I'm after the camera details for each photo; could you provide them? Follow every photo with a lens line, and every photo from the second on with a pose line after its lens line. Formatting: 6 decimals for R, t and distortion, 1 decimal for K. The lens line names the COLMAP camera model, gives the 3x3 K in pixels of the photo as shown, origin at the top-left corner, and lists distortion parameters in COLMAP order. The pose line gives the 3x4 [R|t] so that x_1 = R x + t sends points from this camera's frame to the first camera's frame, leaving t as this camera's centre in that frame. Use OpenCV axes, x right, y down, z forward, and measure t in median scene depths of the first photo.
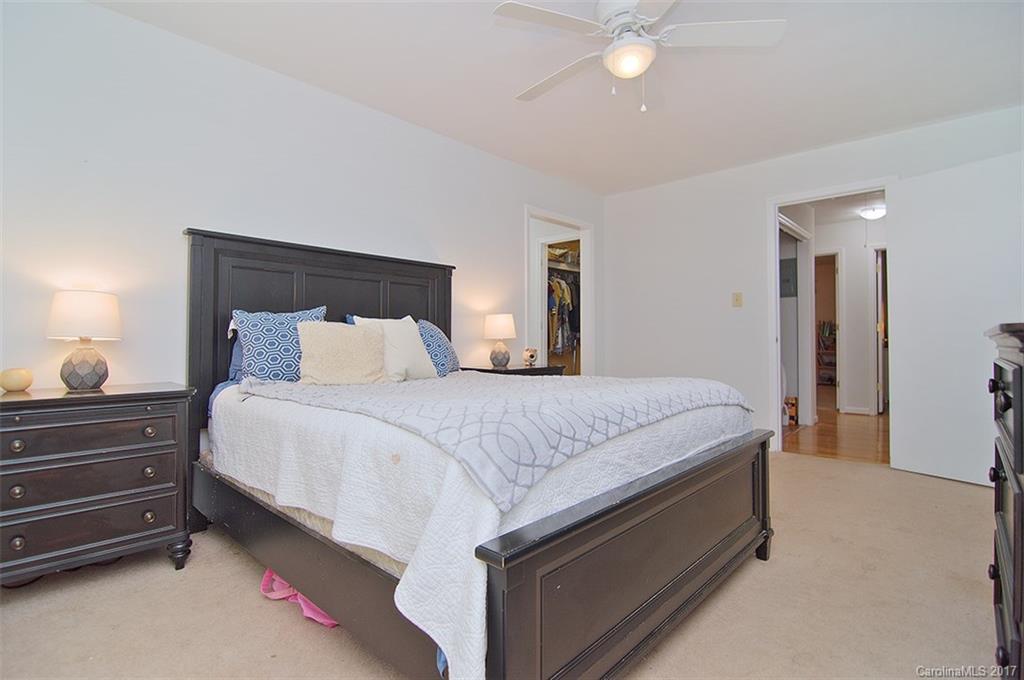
lens RADIAL K [[497.4, 0, 510.2], [0, 497.4, 333.9], [0, 0, 1]] dist [-0.007561, -0.011725]
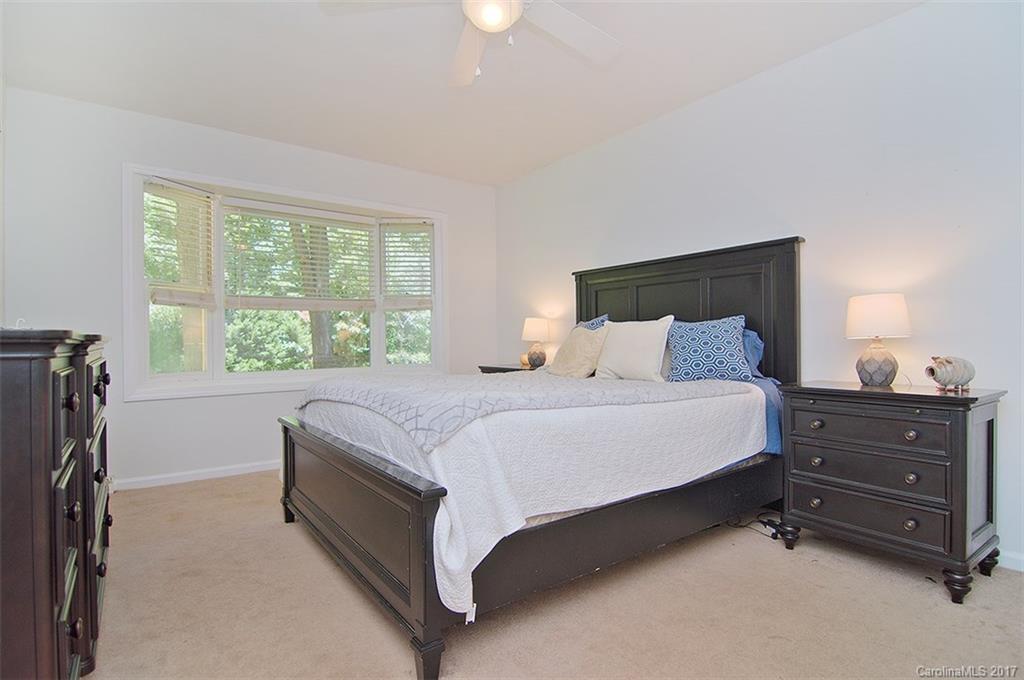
lens RADIAL K [[527.7, 0, 512.0], [0, 527.7, 340.0], [0, 0, 1]] dist [0.000790, 0.000462]
pose [[-0.199385, -0.001848, -0.979920, 0.481774], [0.022509, 0.999726, -0.006465, 0.004017], [0.979663, -0.023346, -0.199288, 0.518182]]
